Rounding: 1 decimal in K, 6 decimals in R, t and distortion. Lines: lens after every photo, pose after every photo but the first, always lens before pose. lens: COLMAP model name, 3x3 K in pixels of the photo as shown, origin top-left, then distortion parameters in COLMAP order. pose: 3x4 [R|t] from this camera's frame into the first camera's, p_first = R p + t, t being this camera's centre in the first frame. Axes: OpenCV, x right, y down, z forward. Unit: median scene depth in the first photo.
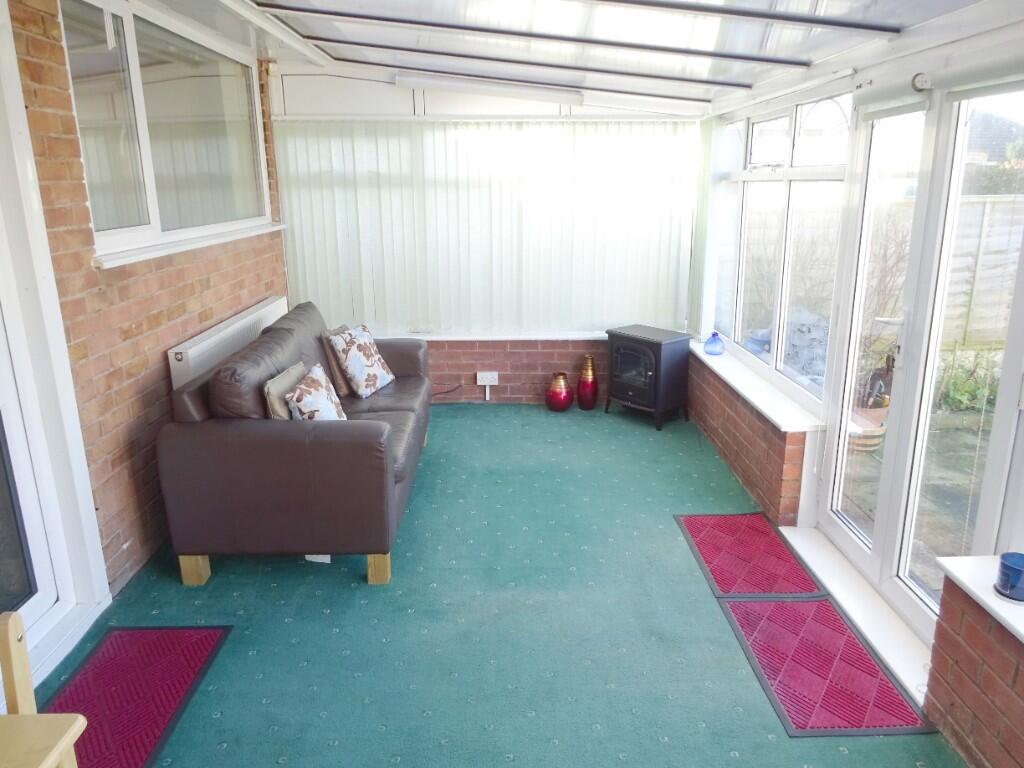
lens RADIAL K [[747.0, 0, 514.1], [0, 747.0, 386.3], [0, 0, 1]] dist [-0.010532, 0.009284]
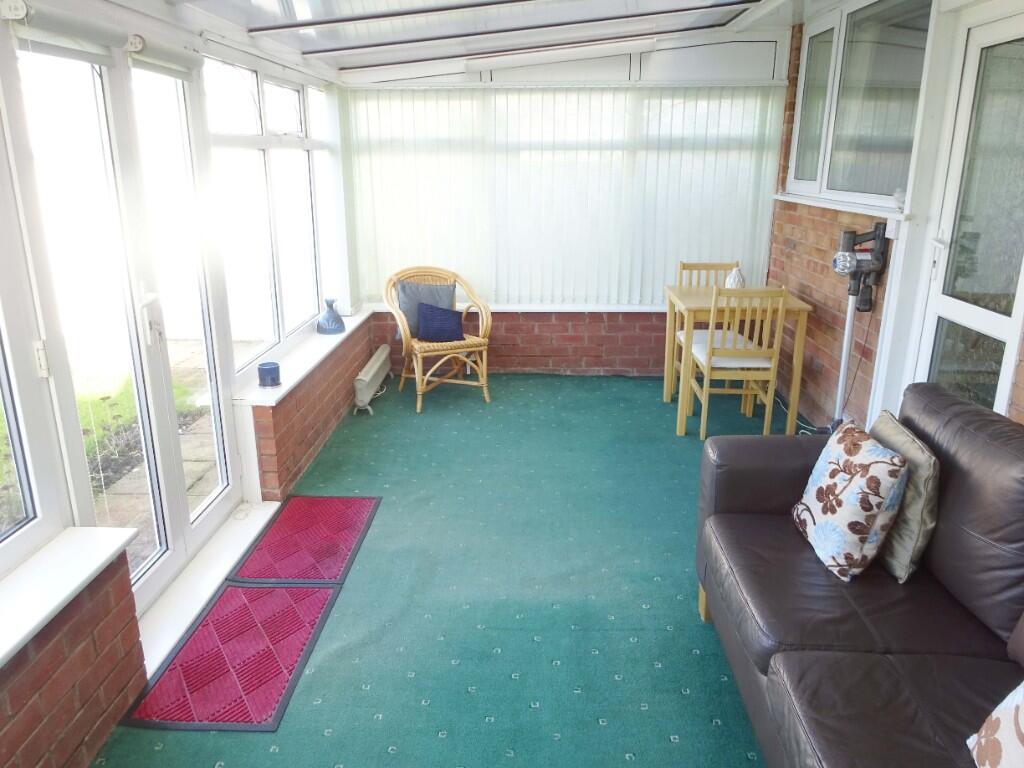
lens RADIAL K [[747.0, 0, 509.1], [0, 747.0, 378.0], [0, 0, 1]] dist [-0.010532, 0.009284]
pose [[-0.998484, -0.009791, 0.054174, 0.011030], [0.020298, 0.849248, 0.527604, -0.372759], [-0.051173, 0.527904, -0.847761, 1.401701]]
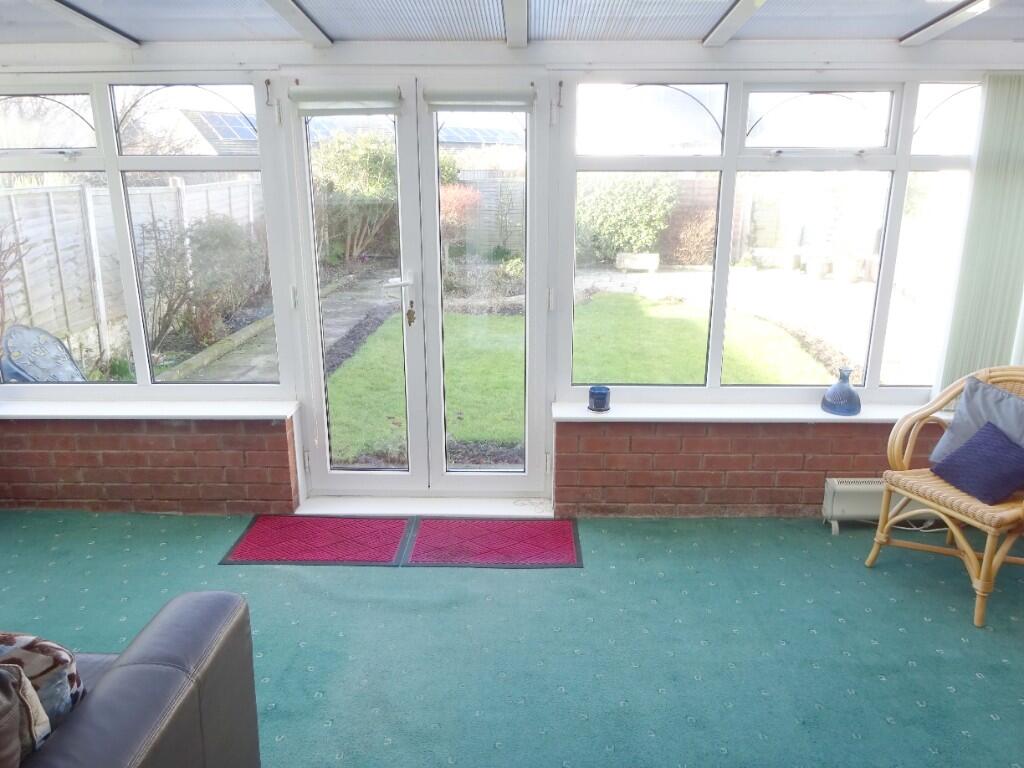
lens RADIAL K [[747.0, 0, 510.1], [0, 747.0, 383.3], [0, 0, 1]] dist [-0.010532, 0.009284]
pose [[0.037313, -0.266630, 0.963076, -0.564958], [0.265573, 0.931737, 0.247664, -0.148779], [-0.963368, 0.246526, 0.105576, 0.567494]]
